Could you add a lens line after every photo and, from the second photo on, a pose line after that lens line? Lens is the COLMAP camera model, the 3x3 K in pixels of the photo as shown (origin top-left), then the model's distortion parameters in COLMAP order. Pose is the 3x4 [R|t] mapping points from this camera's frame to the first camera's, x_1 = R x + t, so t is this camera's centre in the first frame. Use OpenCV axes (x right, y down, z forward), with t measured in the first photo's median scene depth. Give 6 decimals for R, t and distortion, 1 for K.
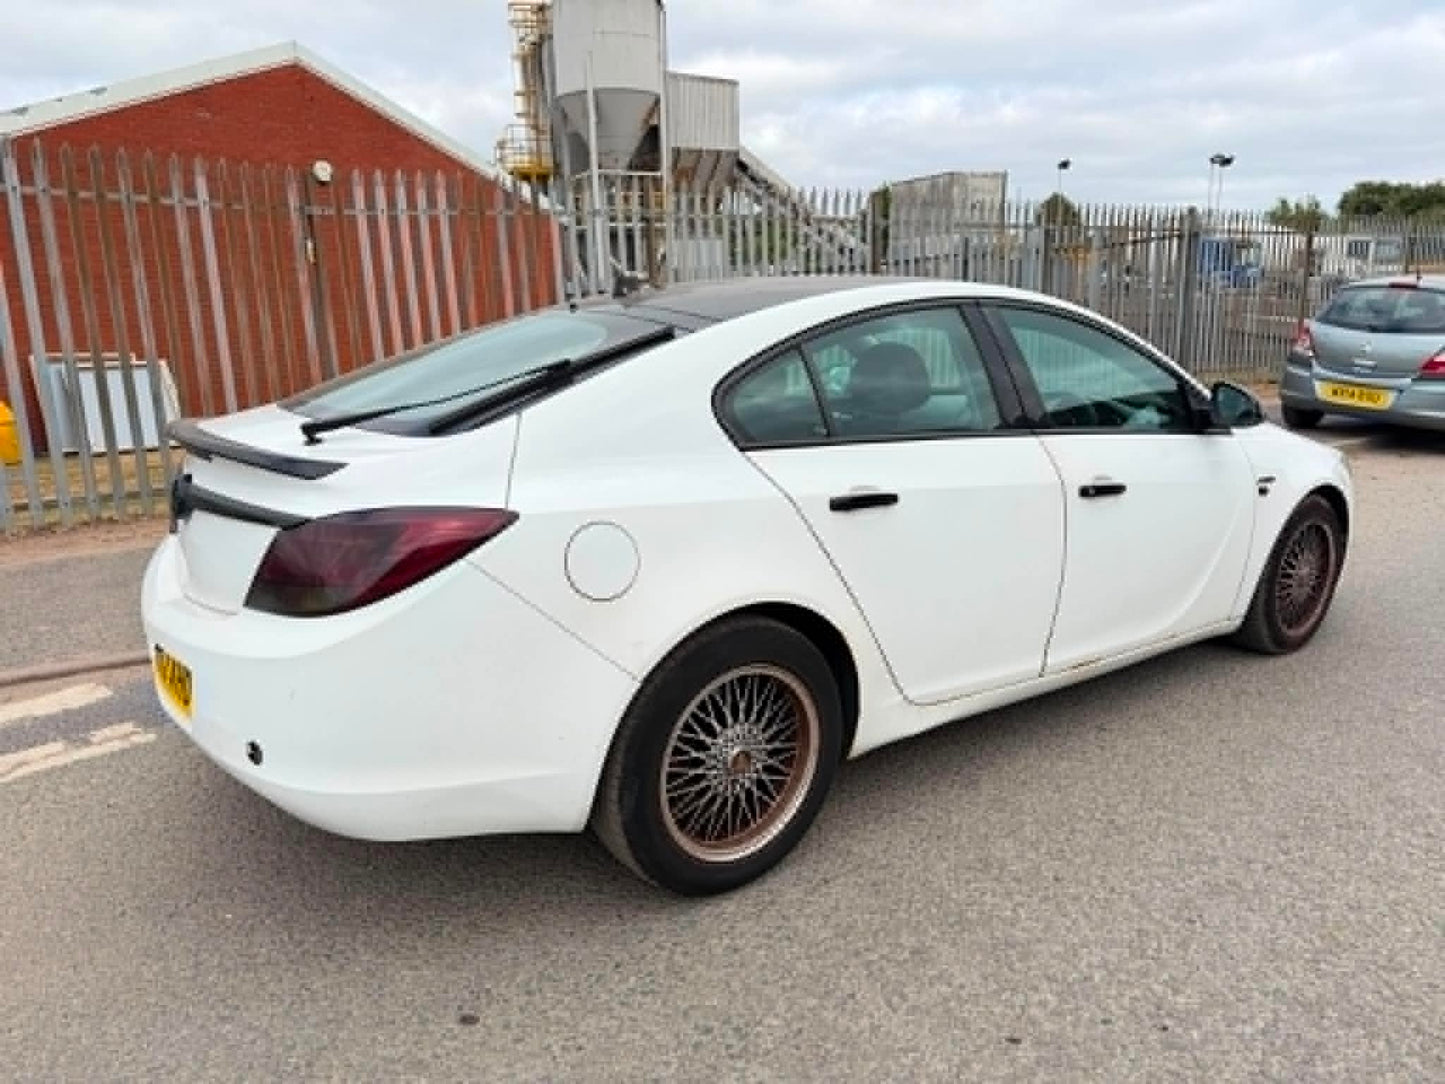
lens RADIAL K [[993.9, 0, 716.8], [0, 993.9, 565.5], [0, 0, 1]] dist [0.067181, -0.116670]
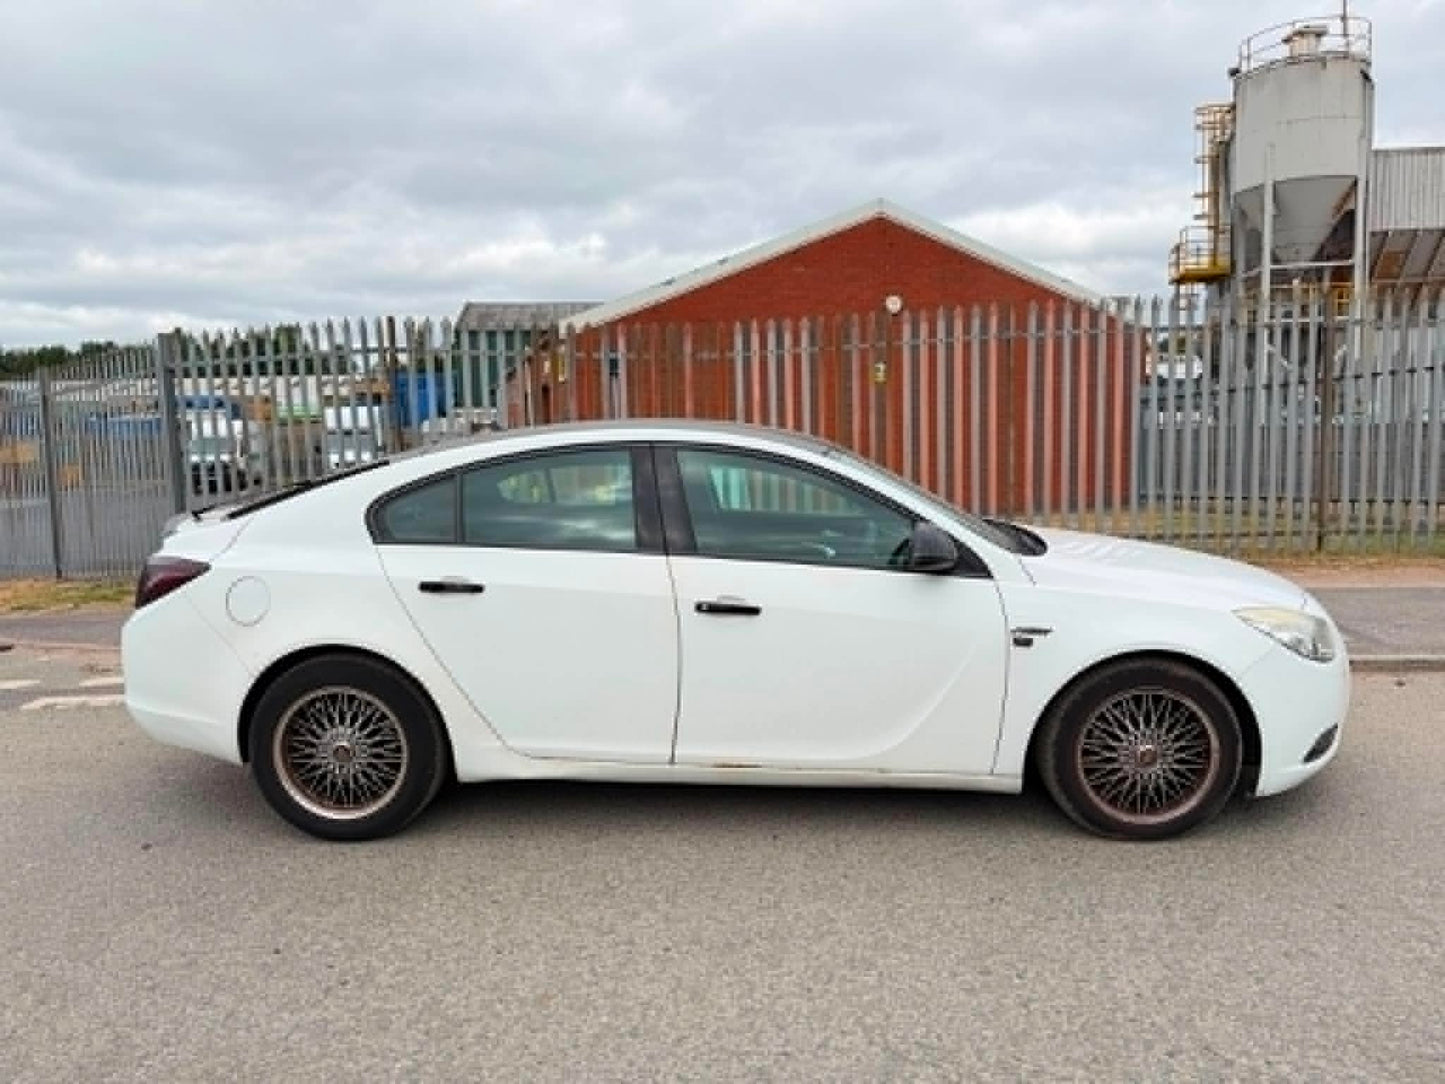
lens RADIAL K [[1004.8, 0, 722.5], [0, 1004.8, 542.0], [0, 0, 1]] dist [0.051084, -0.065495]
pose [[0.780888, 0.069170, -0.620830, 0.196302], [-0.144740, 0.986839, -0.072107, -0.012169], [0.607671, 0.146167, 0.780622, 0.017441]]
